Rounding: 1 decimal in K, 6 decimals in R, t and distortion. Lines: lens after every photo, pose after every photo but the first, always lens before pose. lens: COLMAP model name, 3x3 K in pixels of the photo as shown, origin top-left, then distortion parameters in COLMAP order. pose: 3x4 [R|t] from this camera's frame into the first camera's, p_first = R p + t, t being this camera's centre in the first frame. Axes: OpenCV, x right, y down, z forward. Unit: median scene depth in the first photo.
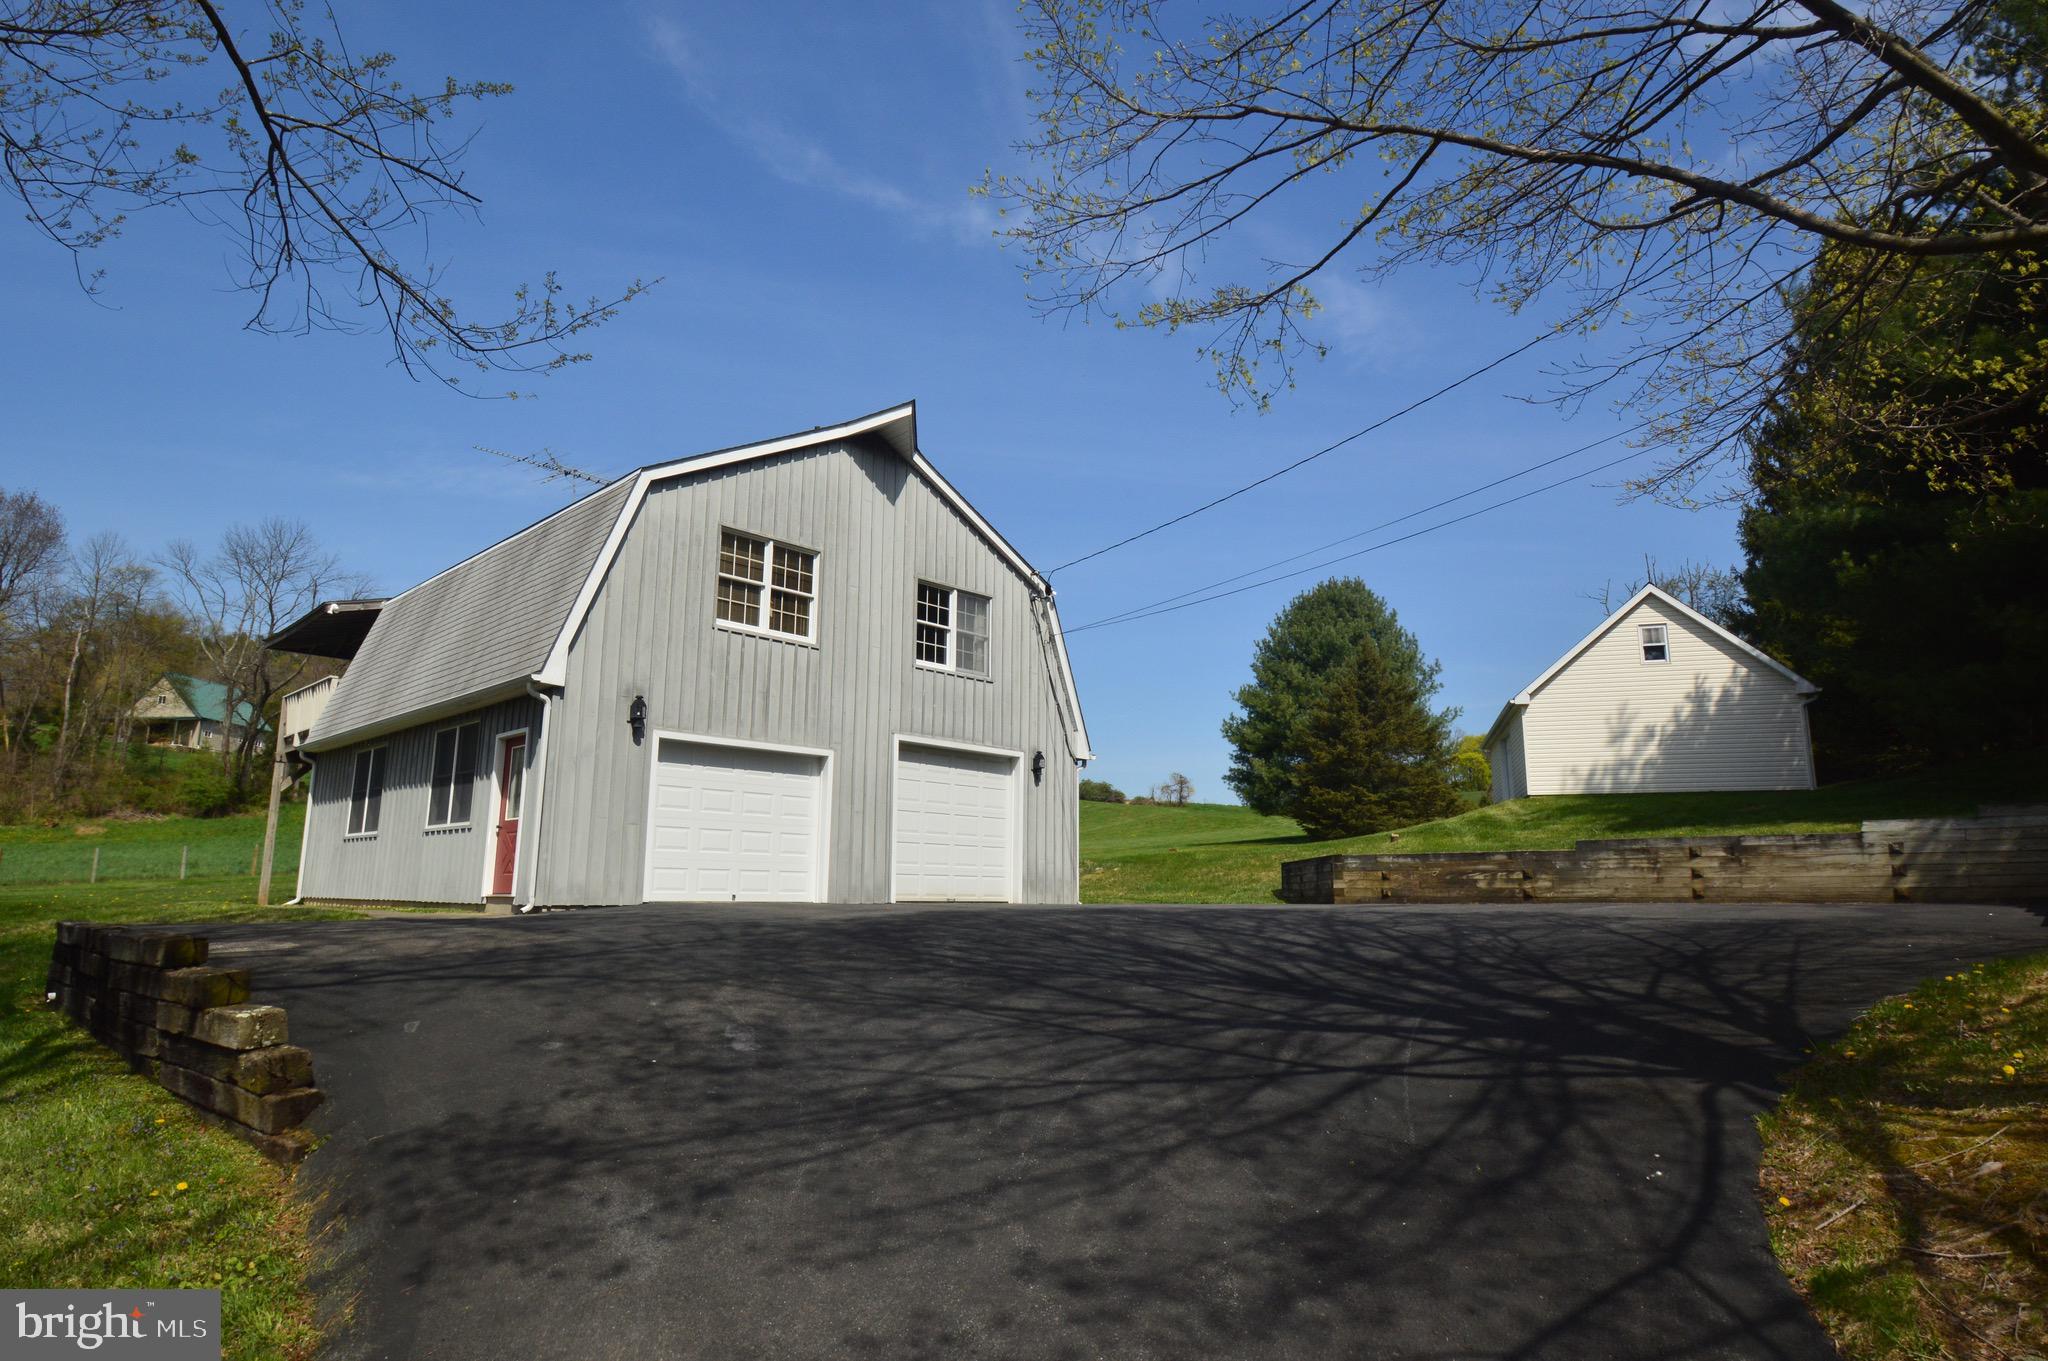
lens RADIAL K [[1136.1, 0, 1018.9], [0, 1136.1, 692.7], [0, 0, 1]] dist [-0.020206, 0.001270]
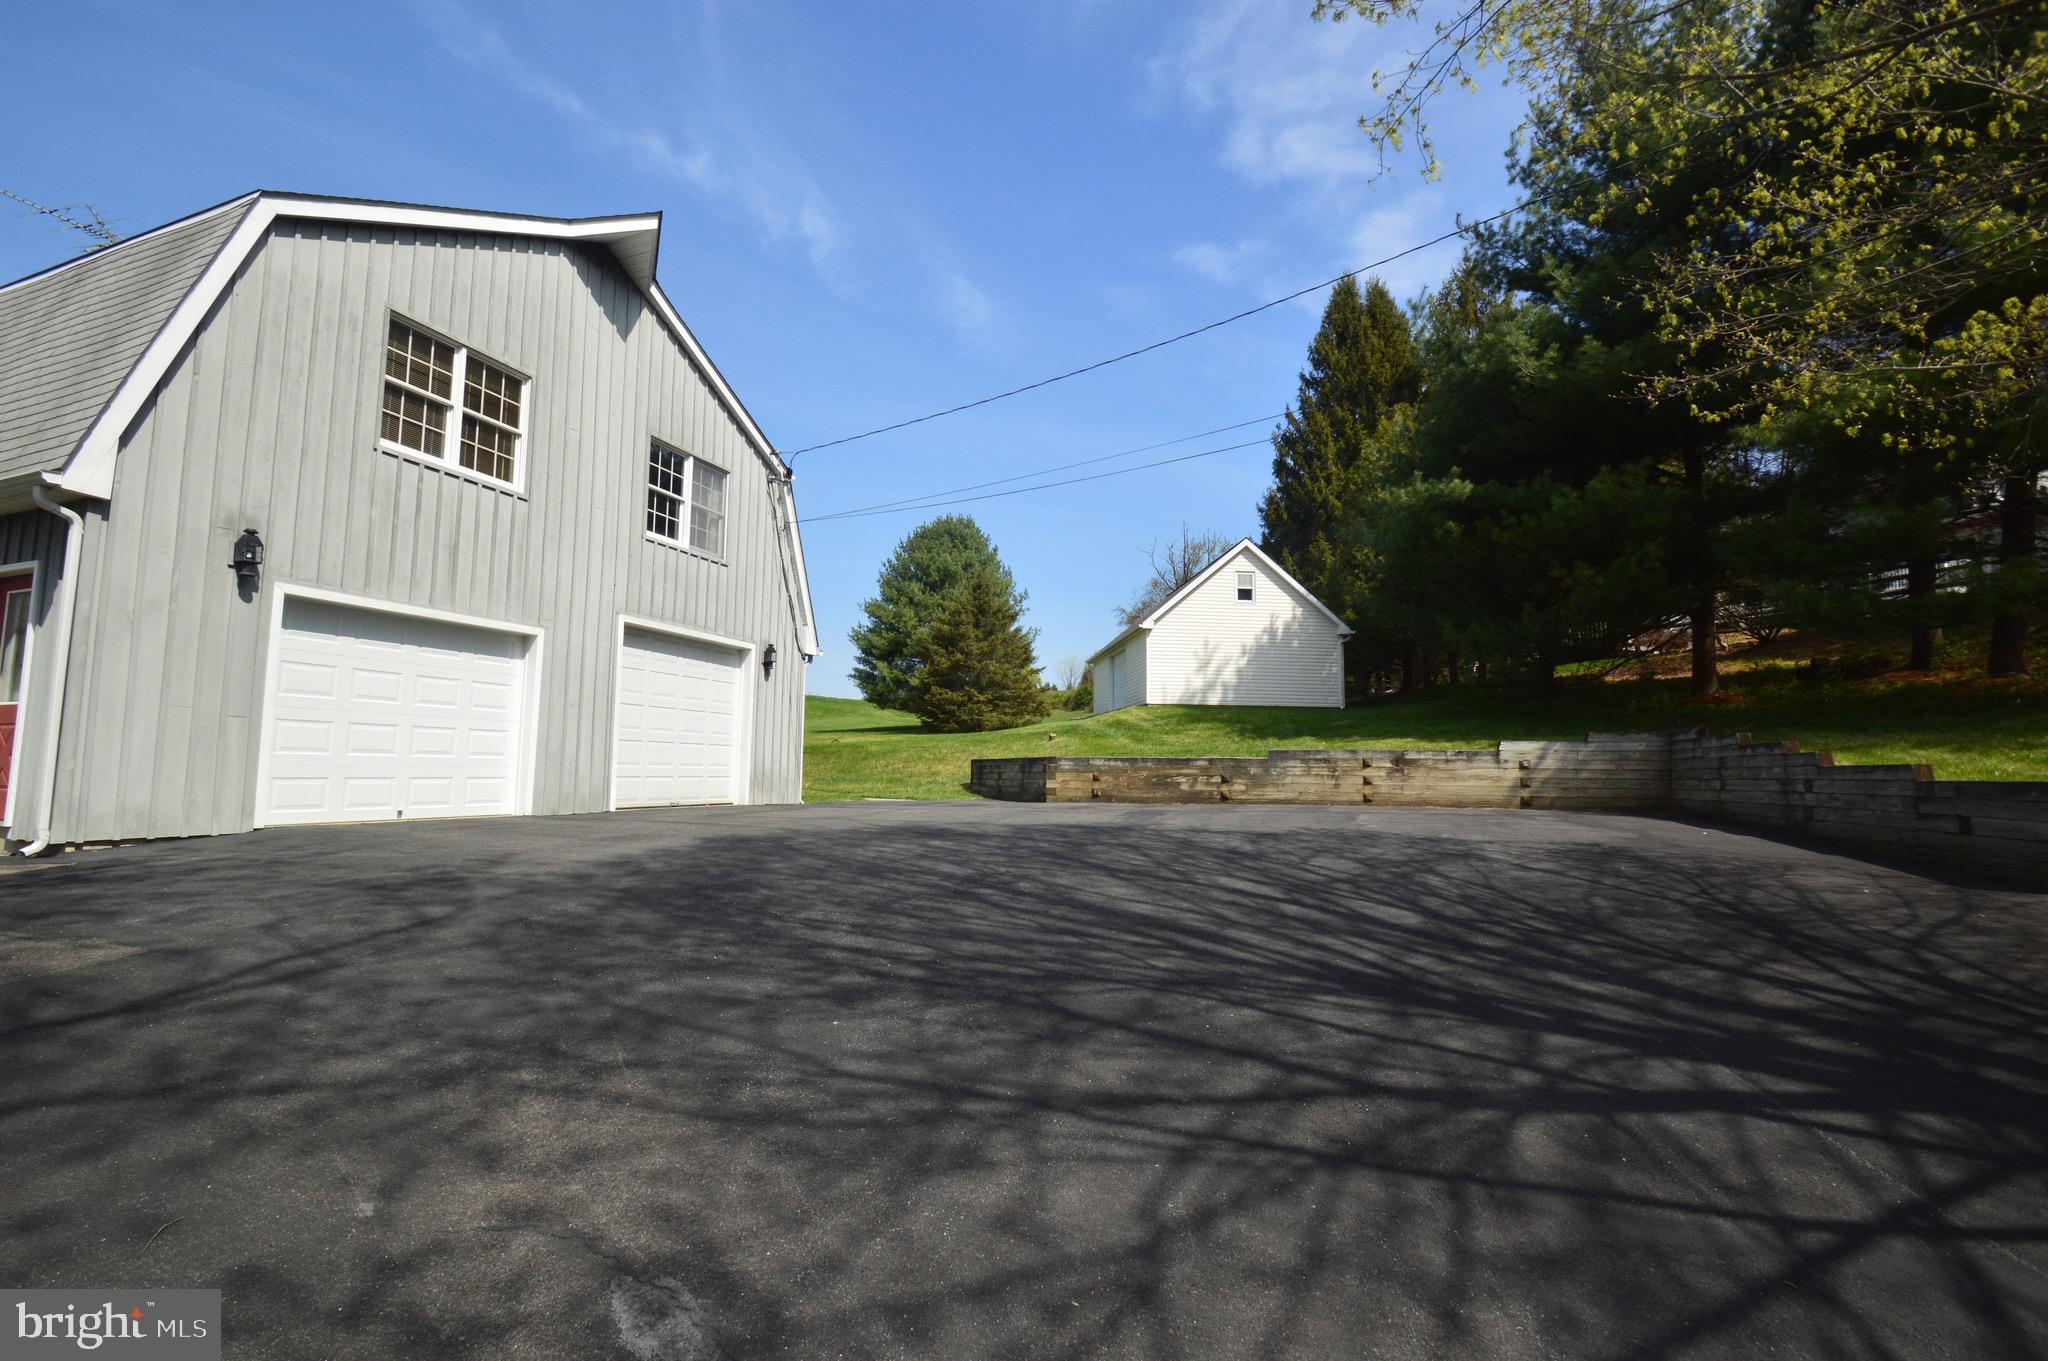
lens RADIAL K [[908.1, 0, 1014.6], [0, 908.1, 687.8], [0, 0, 1]] dist [0.015127, -0.017123]
pose [[0.921260, 0.039209, 0.386966, -0.094024], [-0.073487, 0.994533, 0.074183, 0.018069], [-0.381942, -0.096779, 0.919105, 0.245227]]
